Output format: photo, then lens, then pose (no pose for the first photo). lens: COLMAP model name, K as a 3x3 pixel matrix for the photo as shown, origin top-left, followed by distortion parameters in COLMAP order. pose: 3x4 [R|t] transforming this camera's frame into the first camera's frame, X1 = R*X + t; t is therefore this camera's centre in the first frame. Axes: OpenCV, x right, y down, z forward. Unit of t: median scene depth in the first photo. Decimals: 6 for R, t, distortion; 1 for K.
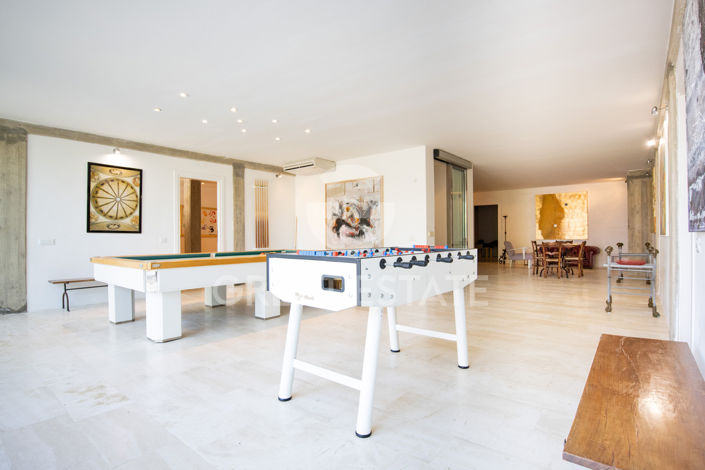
lens RADIAL K [[358.9, 0, 352.5], [0, 358.9, 235.0], [0, 0, 1]] dist [-0.003694, -0.000226]
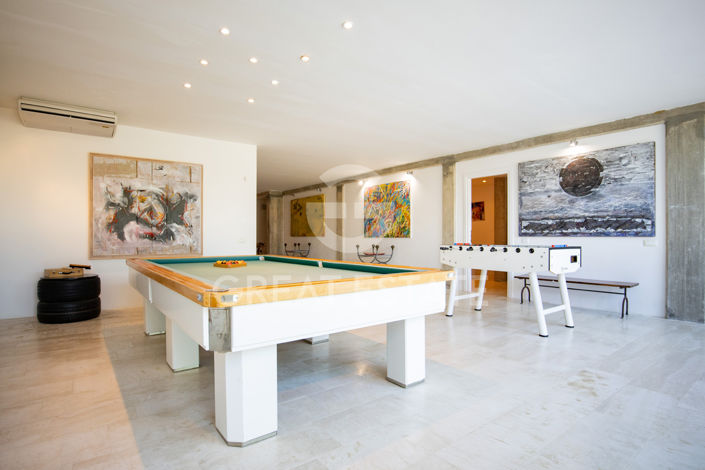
lens RADIAL K [[358.9, 0, 352.5], [0, 358.9, 235.0], [0, 0, 1]] dist [-0.003694, -0.000226]
pose [[0.211450, 0.003645, 0.977382, -0.613219], [-0.000528, 0.999993, -0.003615, -0.000175], [-0.977389, 0.000249, 0.211451, 0.465176]]
